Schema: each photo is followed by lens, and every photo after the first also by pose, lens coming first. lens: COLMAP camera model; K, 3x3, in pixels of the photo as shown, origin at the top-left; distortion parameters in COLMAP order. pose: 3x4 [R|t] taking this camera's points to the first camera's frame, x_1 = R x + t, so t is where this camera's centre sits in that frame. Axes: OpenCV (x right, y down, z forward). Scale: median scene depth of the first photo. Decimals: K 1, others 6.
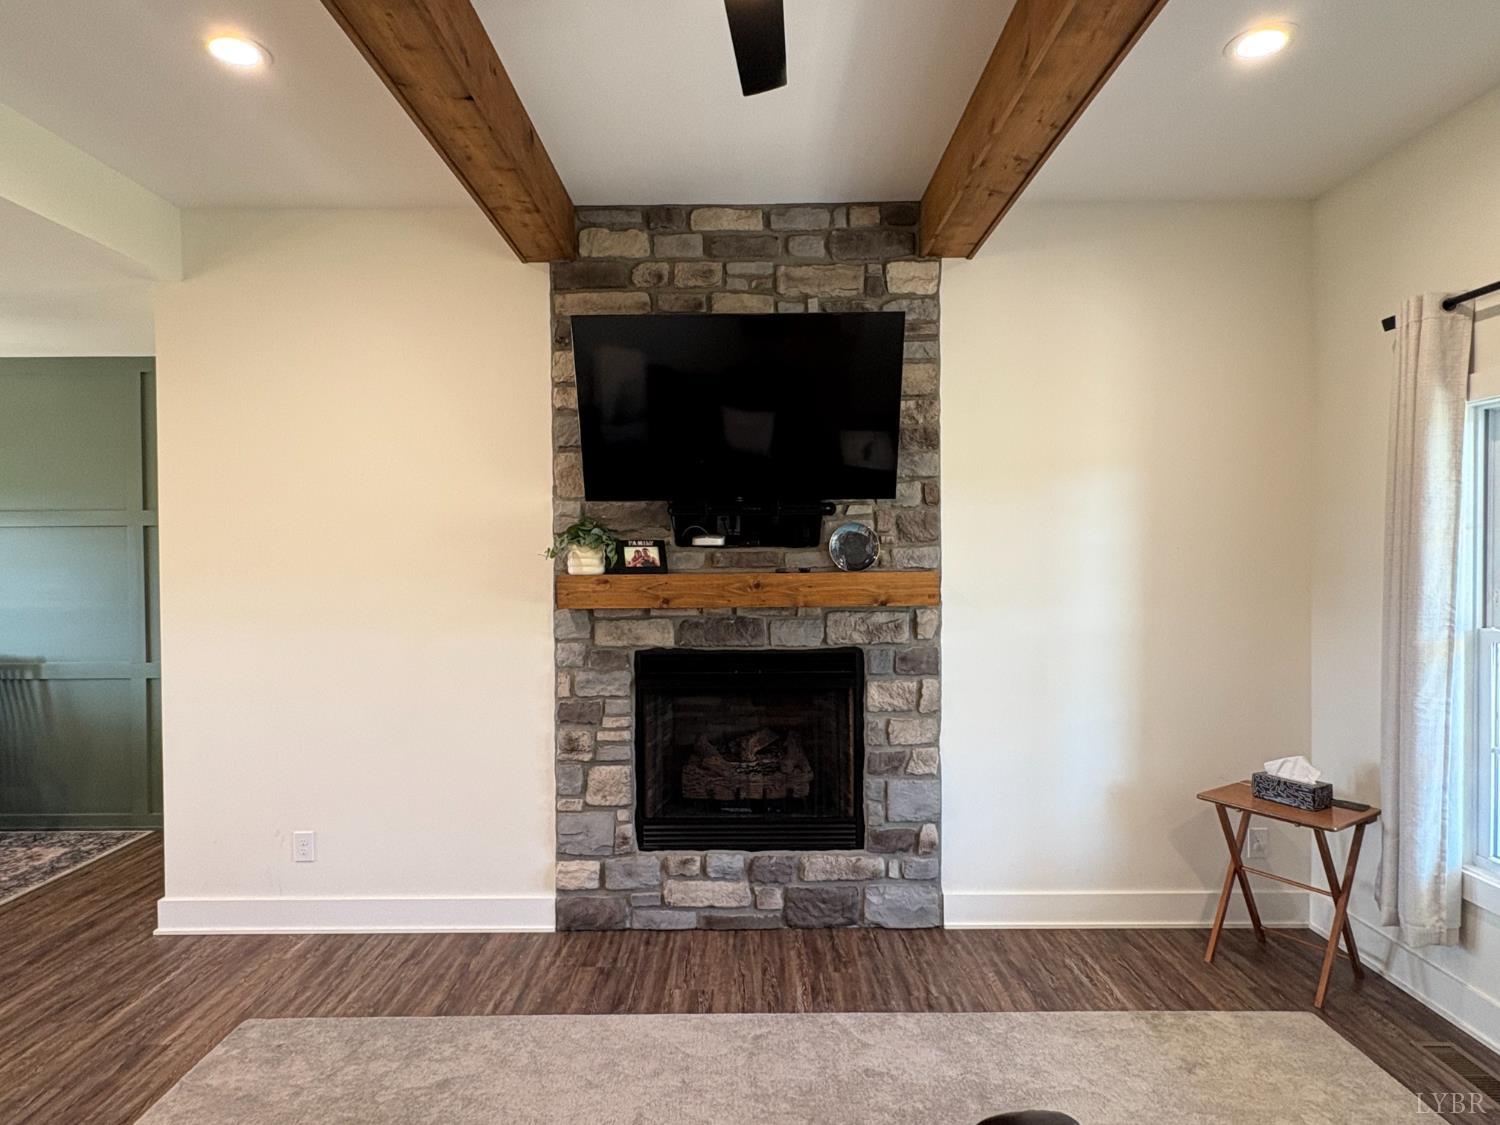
lens RADIAL K [[843.9, 0, 741.4], [0, 843.9, 565.2], [0, 0, 1]] dist [-0.000264, -0.000277]
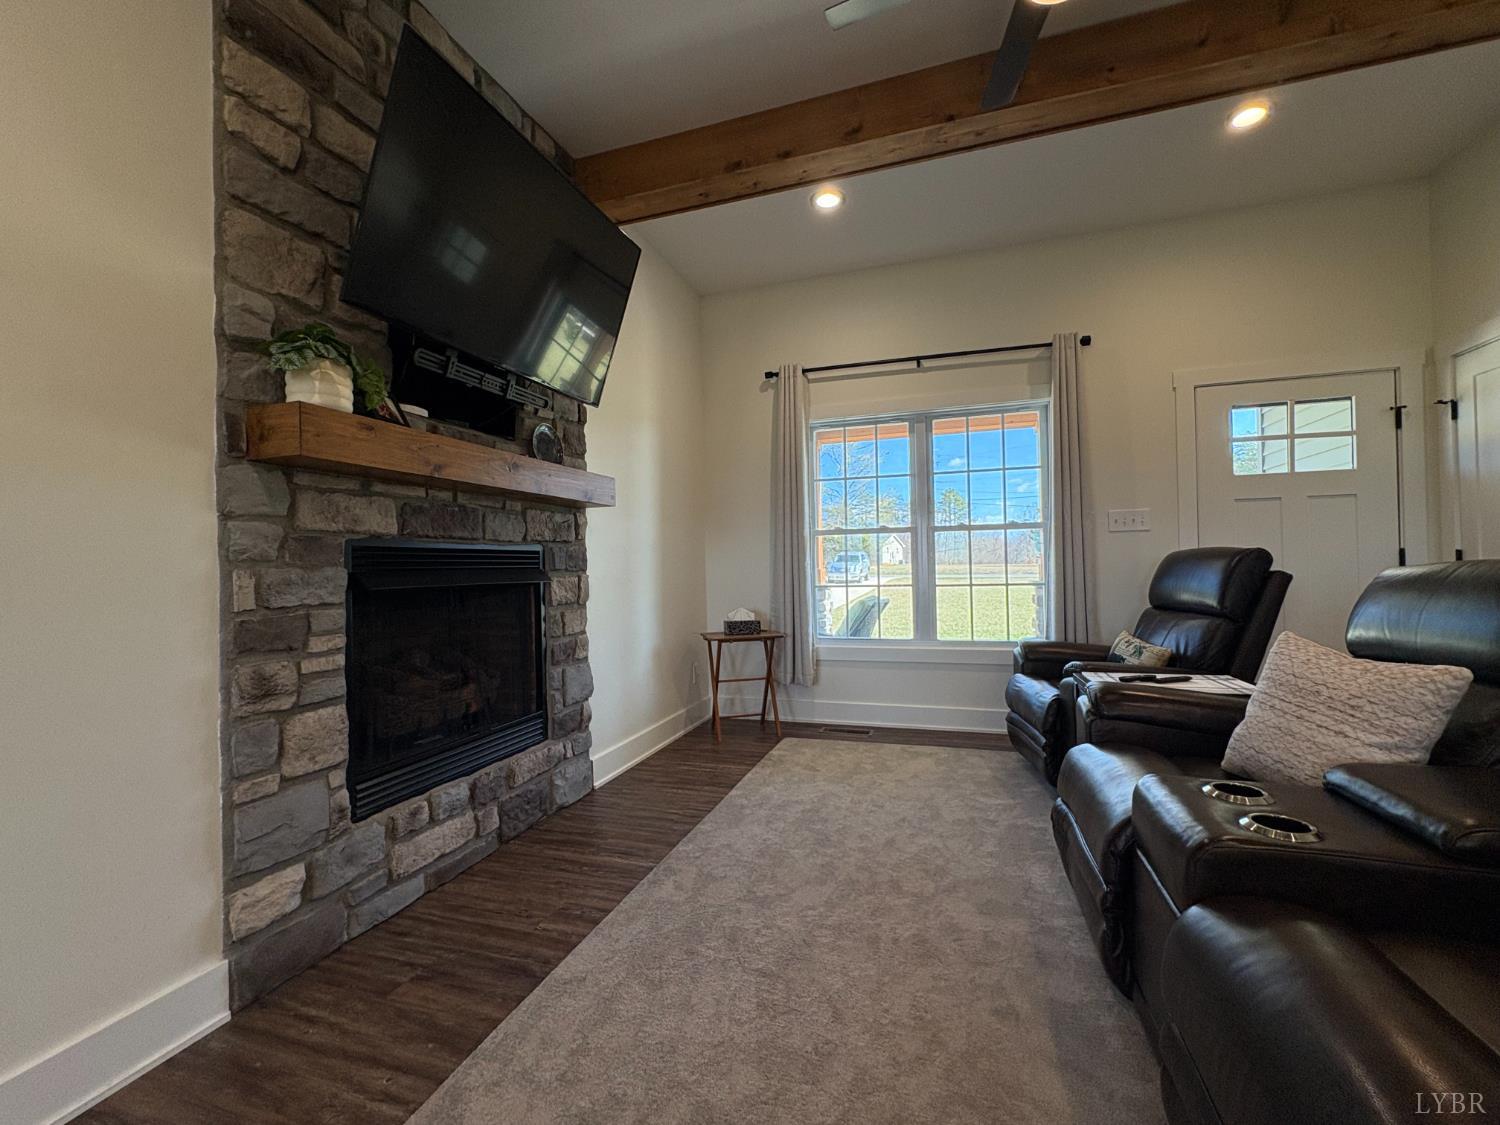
lens RADIAL K [[640.1, 0, 750.0], [0, 640.1, 562.5], [0, 0, 1]] dist [0.000939, 0.000176]
pose [[0.300141, 0.009038, 0.953852, -0.538714], [0.034313, 0.999206, -0.020265, 0.144004], [-0.953278, 0.038812, 0.299592, 0.520184]]
